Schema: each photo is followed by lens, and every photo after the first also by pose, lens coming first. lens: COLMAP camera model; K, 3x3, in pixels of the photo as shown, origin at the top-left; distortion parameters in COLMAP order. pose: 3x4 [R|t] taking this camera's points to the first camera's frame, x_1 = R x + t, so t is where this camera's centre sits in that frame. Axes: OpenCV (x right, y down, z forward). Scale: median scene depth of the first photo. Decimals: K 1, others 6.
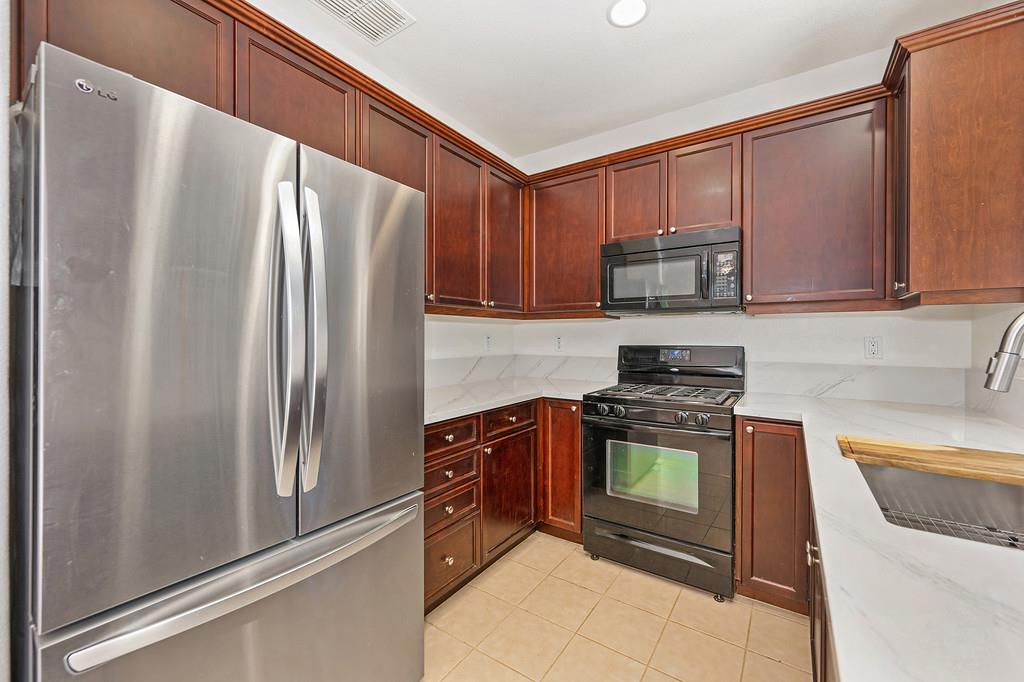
lens RADIAL K [[402.2, 0, 517.1], [0, 402.2, 340.1], [0, 0, 1]] dist [-0.000121, -0.000149]
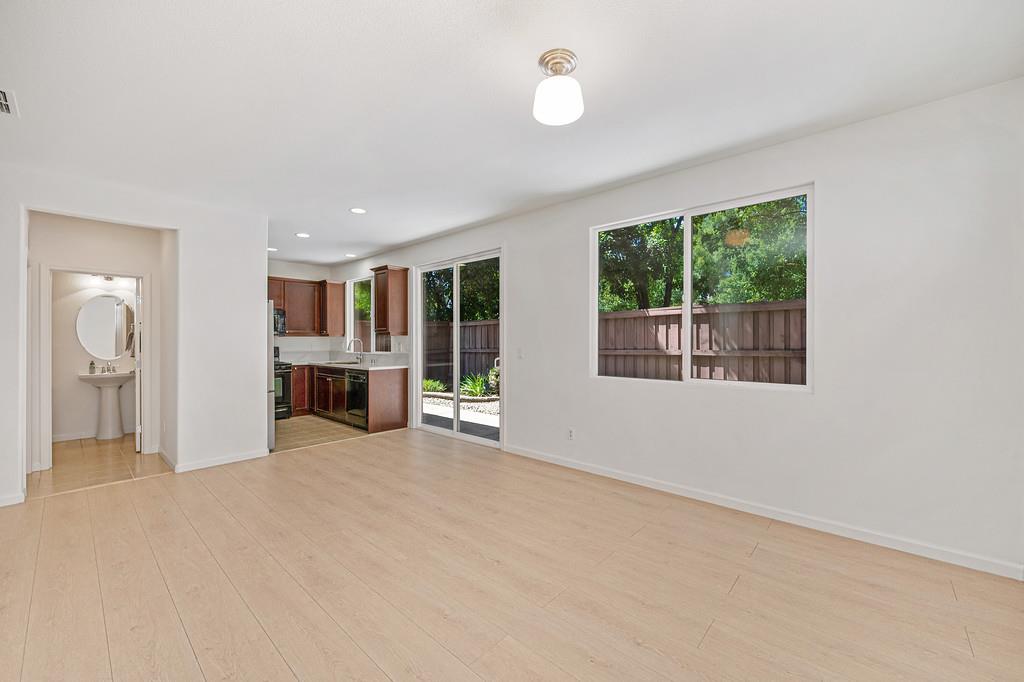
lens RADIAL K [[402.2, 0, 517.1], [0, 402.2, 340.1], [0, 0, 1]] dist [-0.000121, -0.000149]
pose [[0.126876, -0.000131, 0.991919, -2.374516], [0.012248, 0.999924, -0.001434, -0.007125], [-0.991843, 0.012331, 0.126868, -1.250171]]
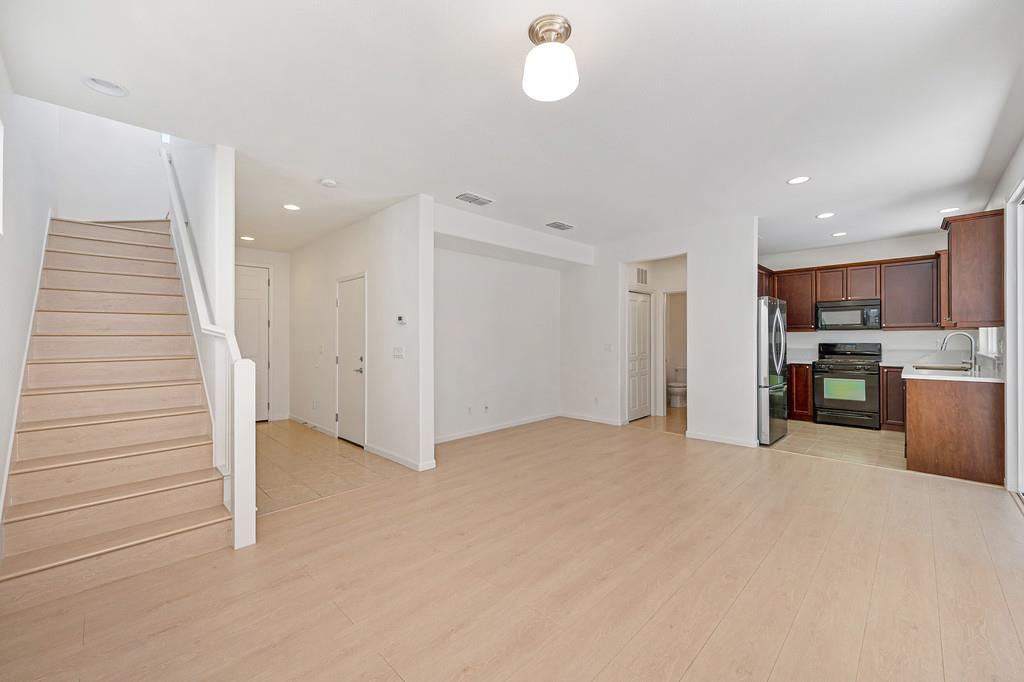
lens RADIAL K [[410.5, 0, 517.0], [0, 410.5, 340.4], [0, 0, 1]] dist [0.000135, 0.000031]
pose [[0.985724, -0.007046, -0.168221, -1.356519], [0.006224, 0.999966, -0.005413, -0.001149], [0.168254, 0.004289, 0.985734, -2.083574]]
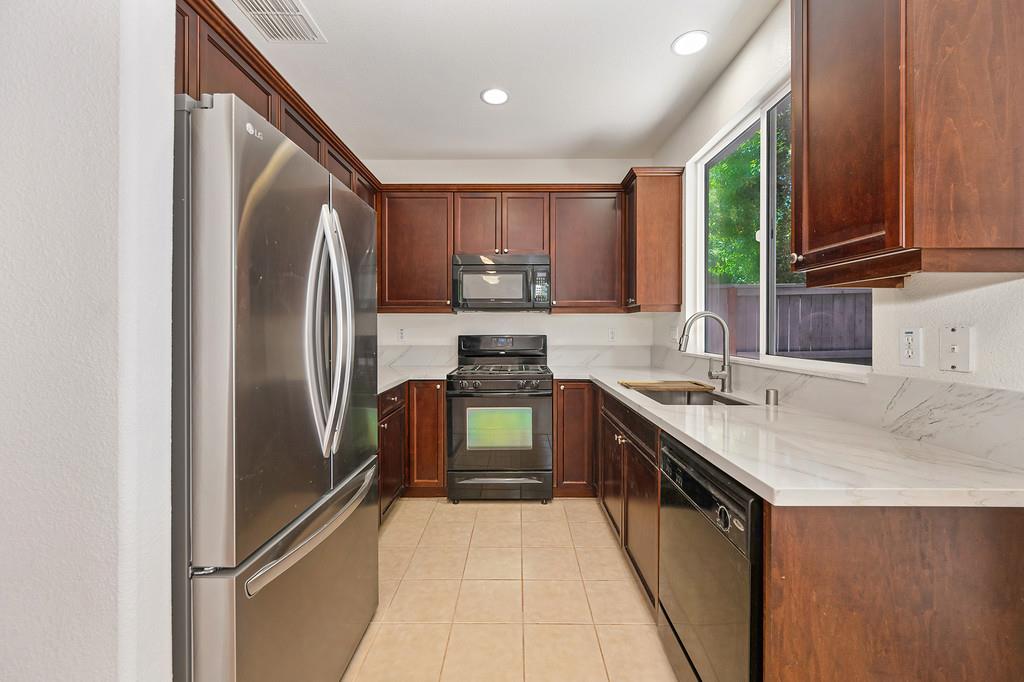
lens RADIAL K [[407.5, 0, 512.0], [0, 407.5, 331.4], [0, 0, 1]] dist [0.001240, 0.000094]
pose [[0.833067, -0.005180, 0.553149, -0.385704], [0.005721, 0.999983, 0.000749, 0.000757], [-0.553143, 0.002541, 0.833082, -0.178996]]
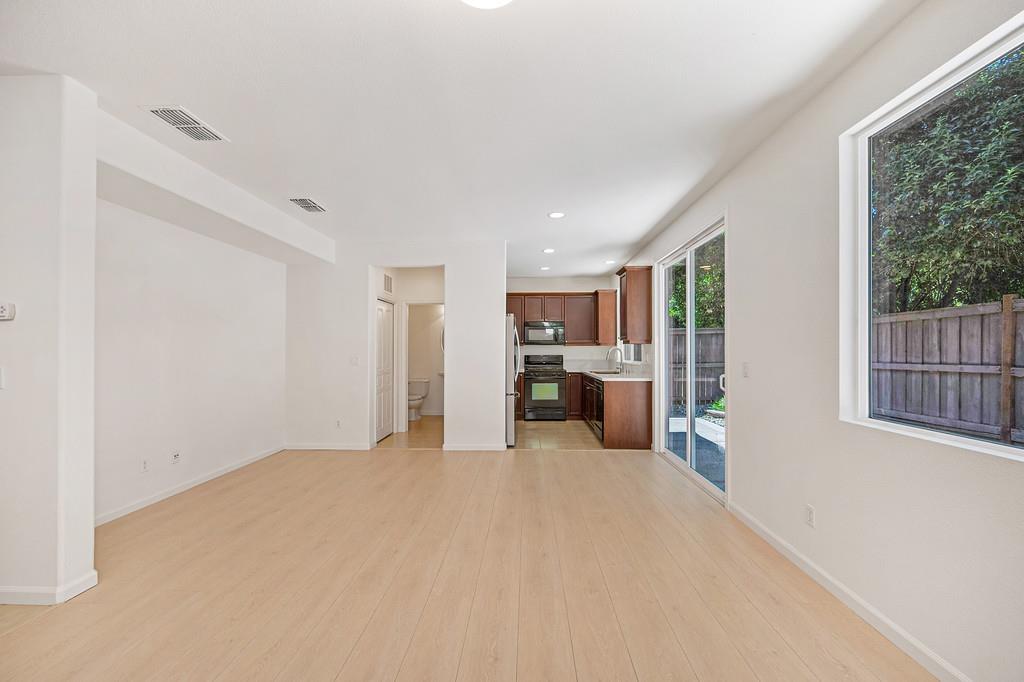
lens RADIAL K [[401.6, 0, 518.7], [0, 401.6, 351.3], [0, 0, 1]] dist [-0.001150, -0.000325]
pose [[0.836499, -0.005038, 0.547945, -1.702789], [0.008587, 0.999955, -0.003915, -0.004687], [-0.547901, 0.007980, 0.836505, -1.727227]]
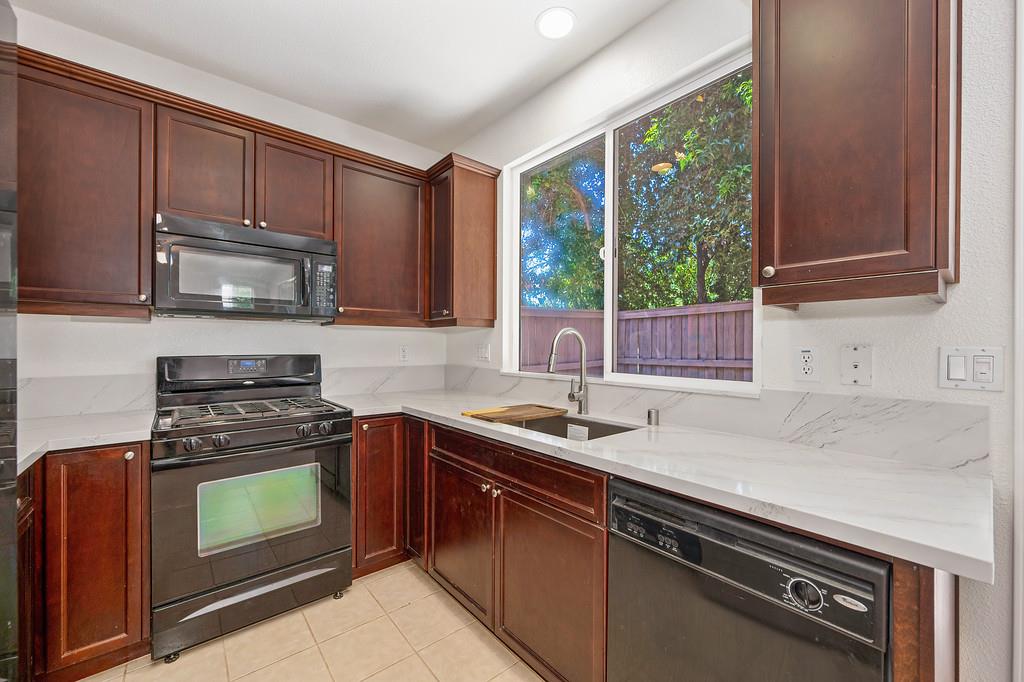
lens RADIAL K [[407.0, 0, 514.2], [0, 407.0, 345.4], [0, 0, 1]] dist [0.001190, -0.000123]
pose [[0.275820, -0.001421, 0.961208, -0.341481], [0.005421, 0.999985, -0.000078, -0.005105], [-0.961194, 0.005233, 0.275824, 0.233658]]
